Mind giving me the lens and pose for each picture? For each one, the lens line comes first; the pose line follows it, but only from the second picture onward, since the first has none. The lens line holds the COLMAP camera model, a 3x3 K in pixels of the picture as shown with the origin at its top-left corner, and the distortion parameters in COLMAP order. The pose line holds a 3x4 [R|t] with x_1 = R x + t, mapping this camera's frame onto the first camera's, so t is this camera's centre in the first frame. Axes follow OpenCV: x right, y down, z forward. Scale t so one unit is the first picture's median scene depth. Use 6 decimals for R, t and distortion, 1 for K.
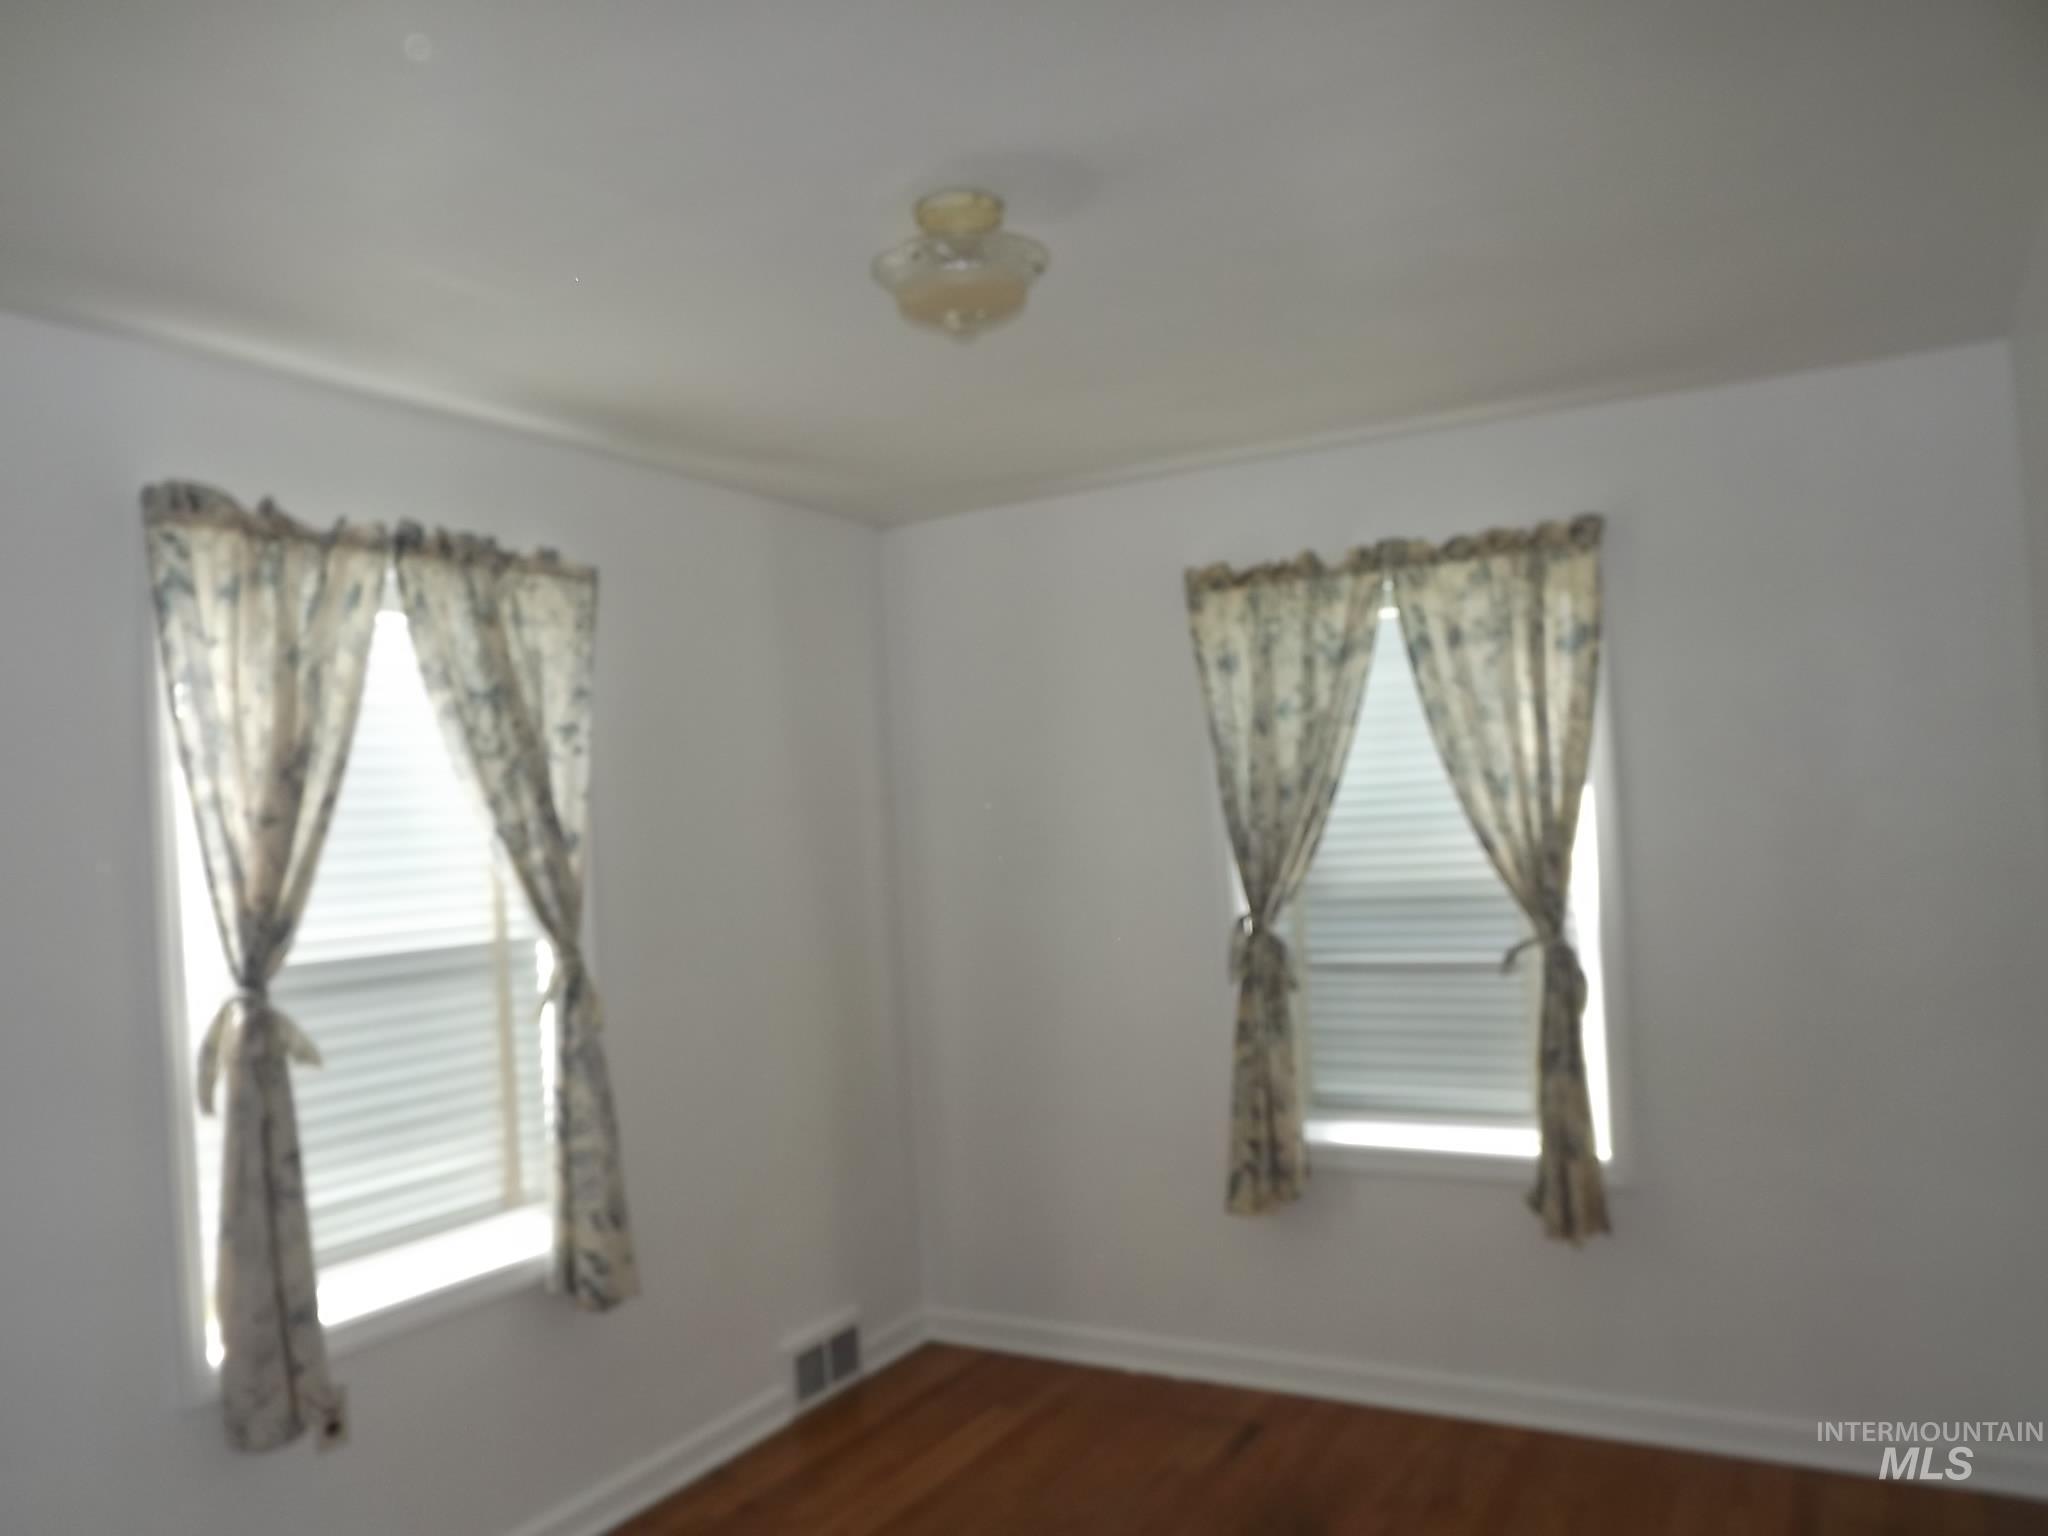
lens RADIAL K [[1515.7, 0, 993.8], [0, 1515.7, 786.0], [0, 0, 1]] dist [-0.048546, 0.003068]
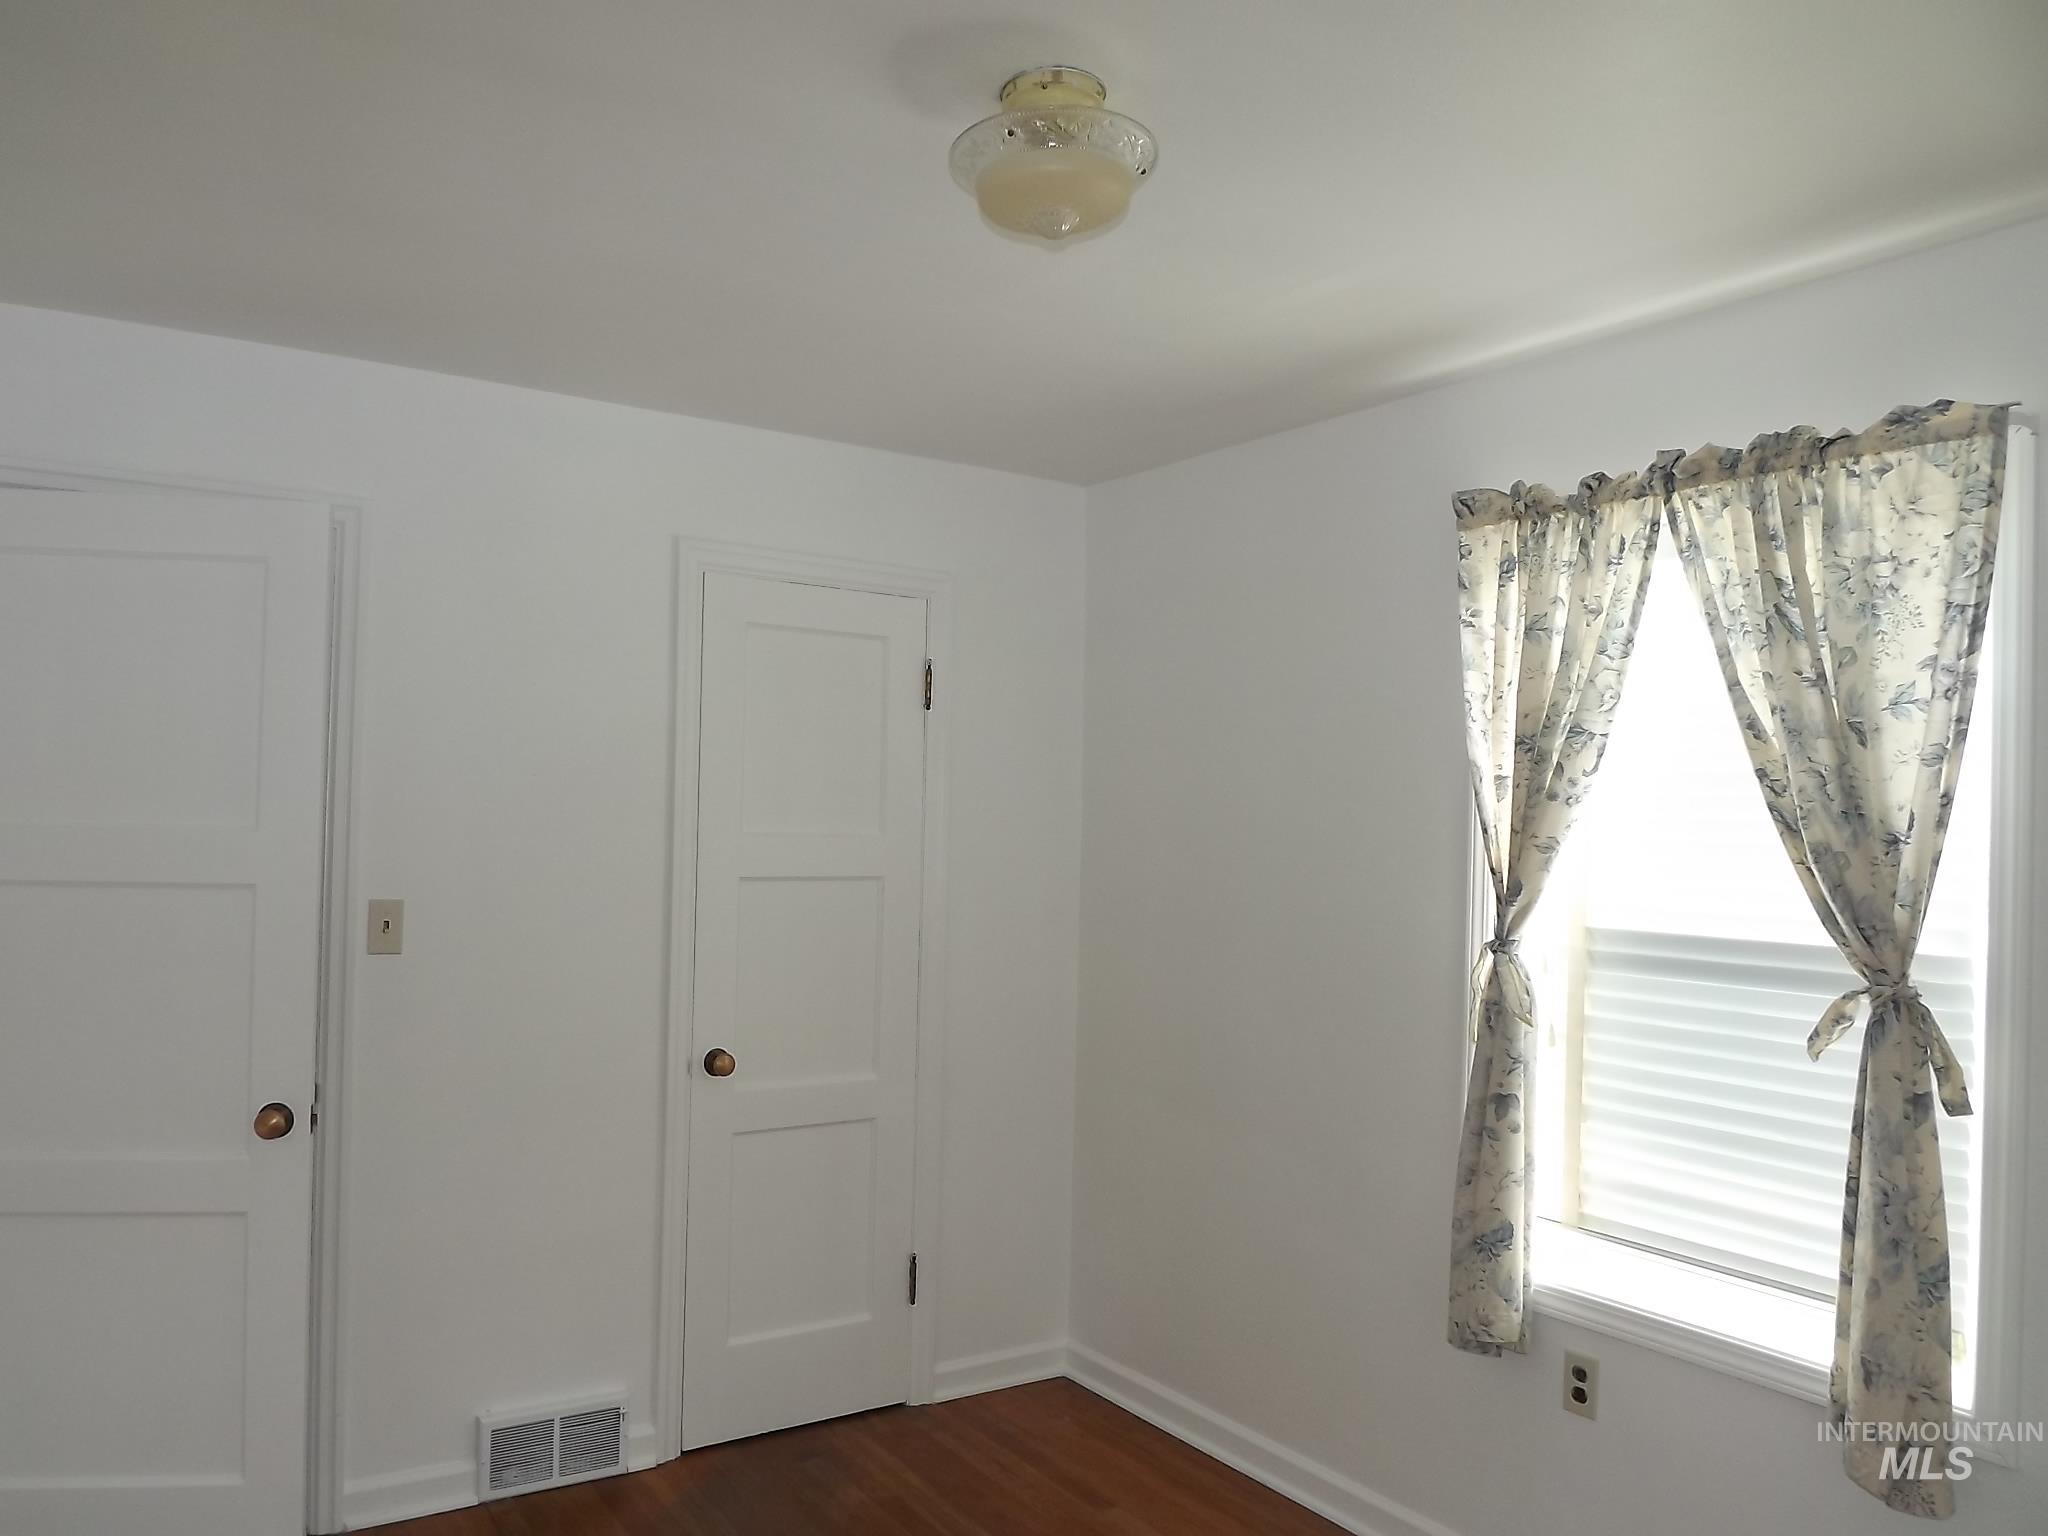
lens RADIAL K [[1515.7, 0, 993.8], [0, 1515.7, 786.0], [0, 0, 1]] dist [-0.048546, 0.003068]
pose [[-0.442895, 0.019075, -0.896371, 0.585519], [0.009833, 0.999817, 0.016418, 0.004005], [0.896520, -0.001543, -0.443001, 1.034987]]
